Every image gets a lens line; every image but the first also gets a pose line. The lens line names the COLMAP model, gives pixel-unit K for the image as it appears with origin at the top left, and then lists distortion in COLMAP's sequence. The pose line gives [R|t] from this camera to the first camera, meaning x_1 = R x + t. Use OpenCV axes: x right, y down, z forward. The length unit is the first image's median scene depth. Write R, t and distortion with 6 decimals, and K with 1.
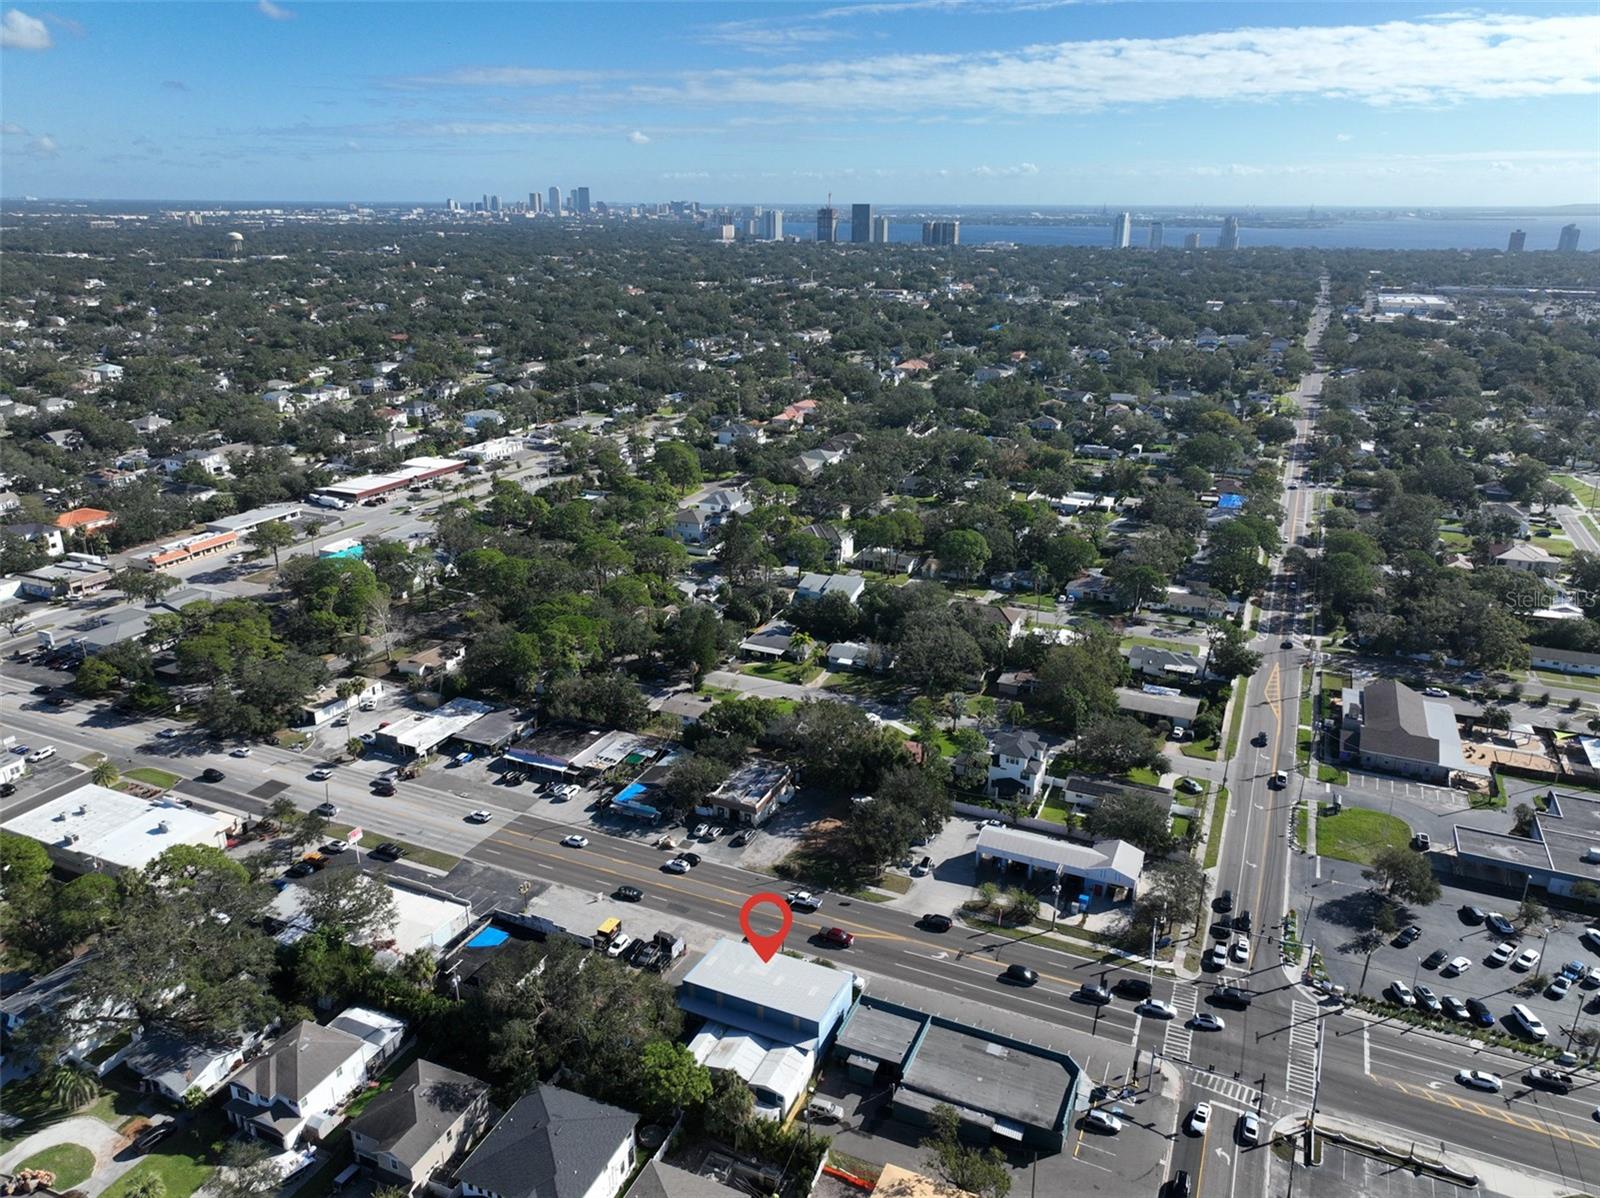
lens RADIAL K [[1121.6, 0, 806.4], [0, 1121.6, 588.9], [0, 0, 1]] dist [0.000359, 0.016748]
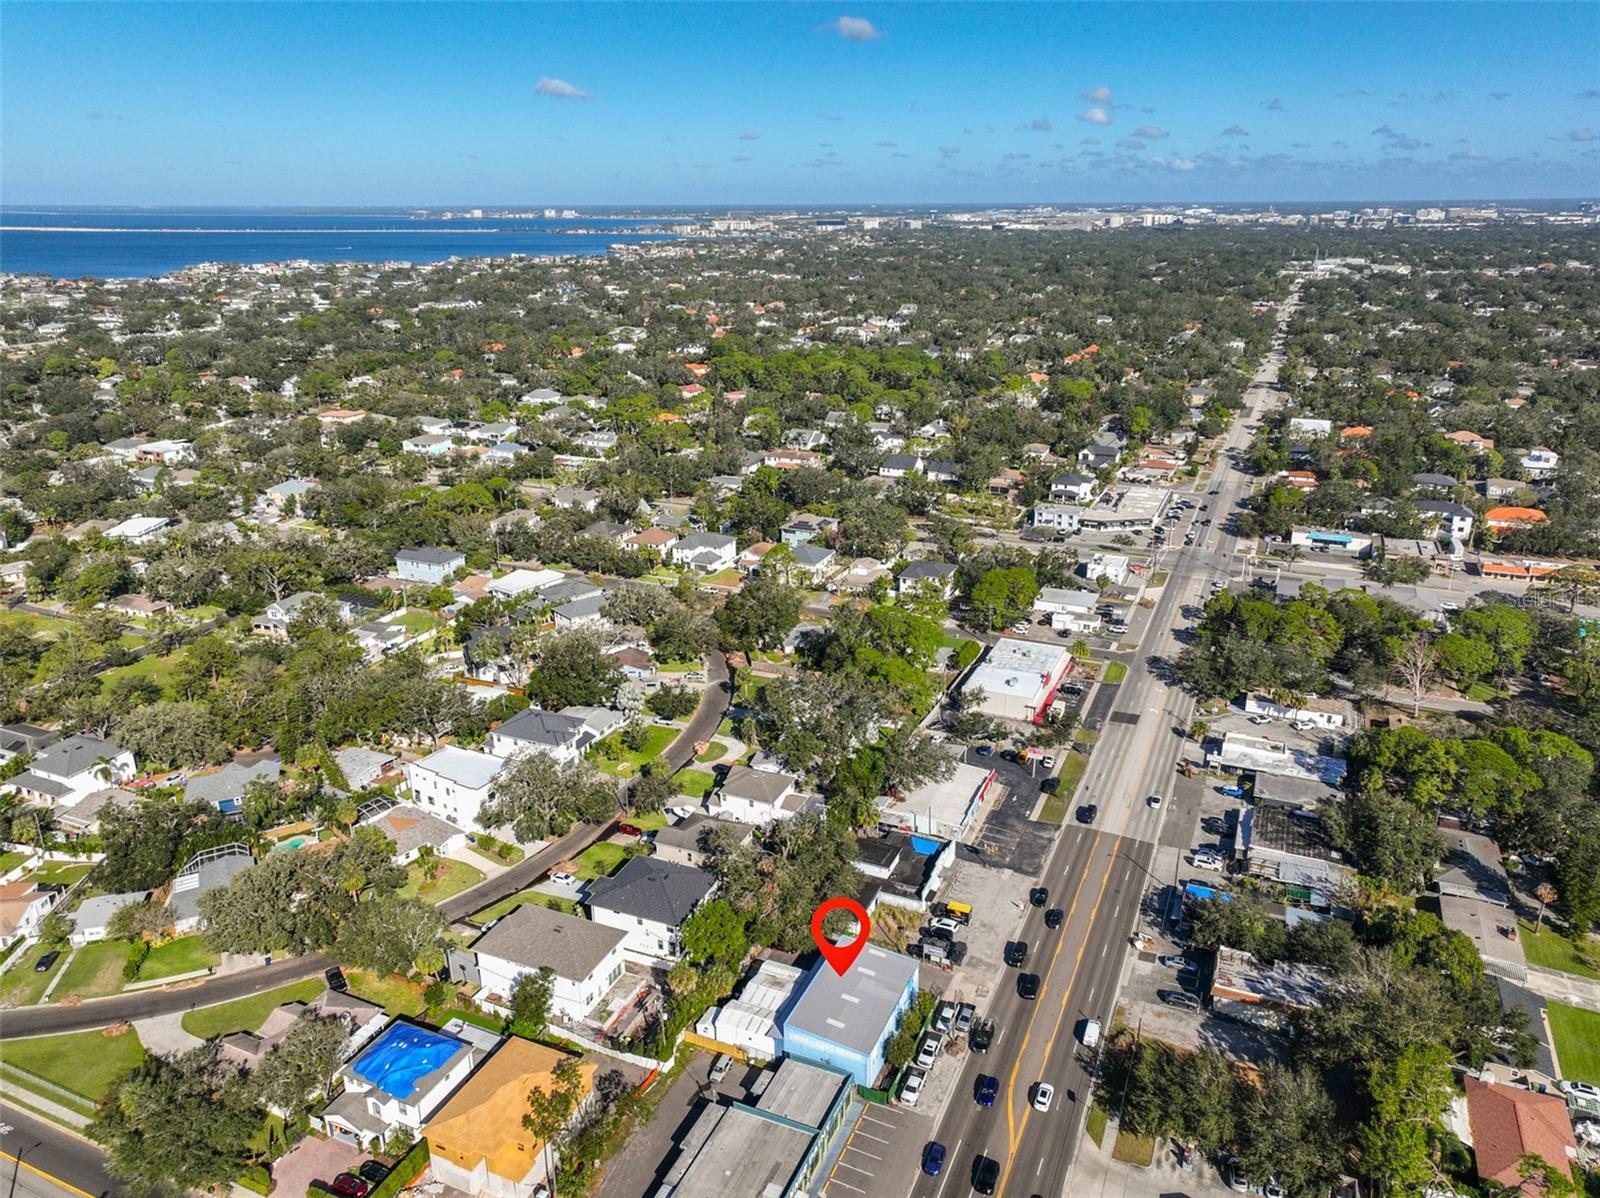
lens RADIAL K [[1121.6, 0, 806.4], [0, 1121.6, 588.9], [0, 0, 1]] dist [0.000359, 0.016748]
pose [[0.004355, 0.320817, -0.947131, 0.510191], [-0.321325, 0.897360, 0.302480, -0.164737], [0.946959, 0.303020, 0.106994, 0.488490]]
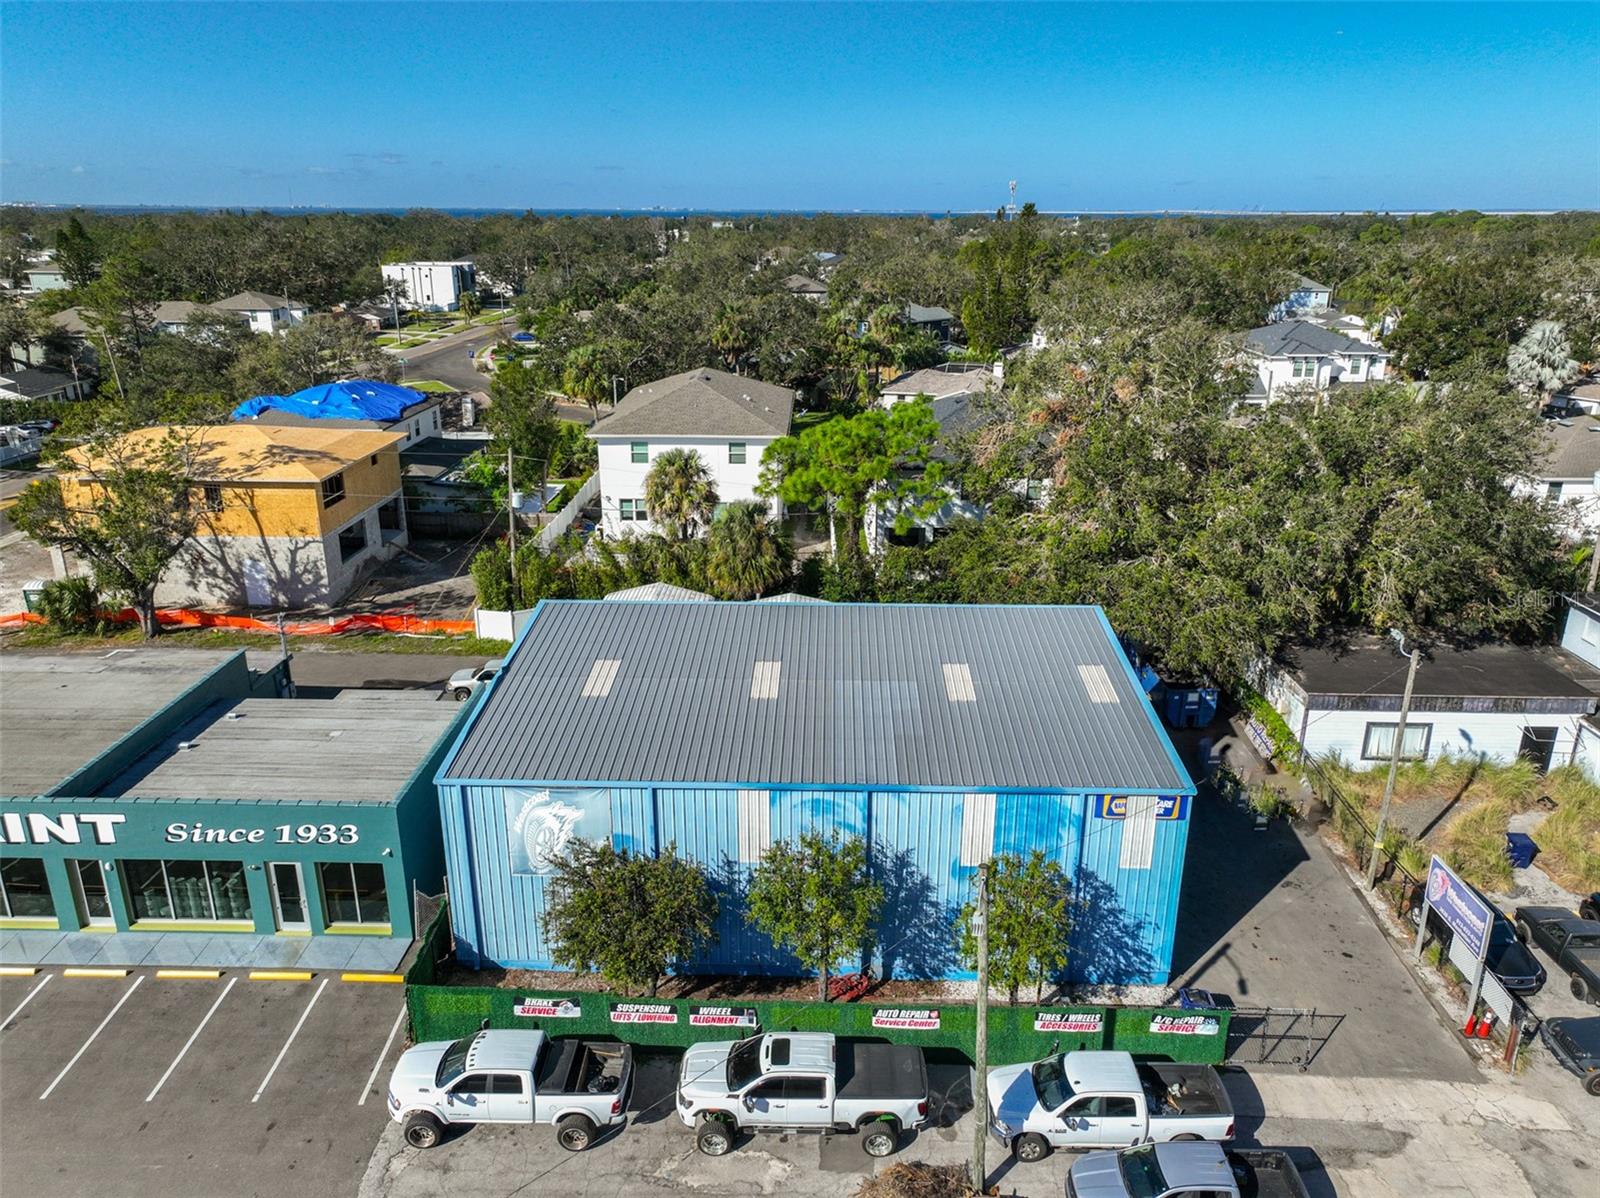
lens RADIAL K [[1121.6, 0, 806.4], [0, 1121.6, 588.9], [0, 0, 1]] dist [0.000359, 0.016748]
pose [[-0.923272, 0.114861, -0.366573, 0.032498], [-0.132258, 0.800867, 0.584054, 0.129010], [0.360661, 0.587723, -0.724227, 0.753264]]
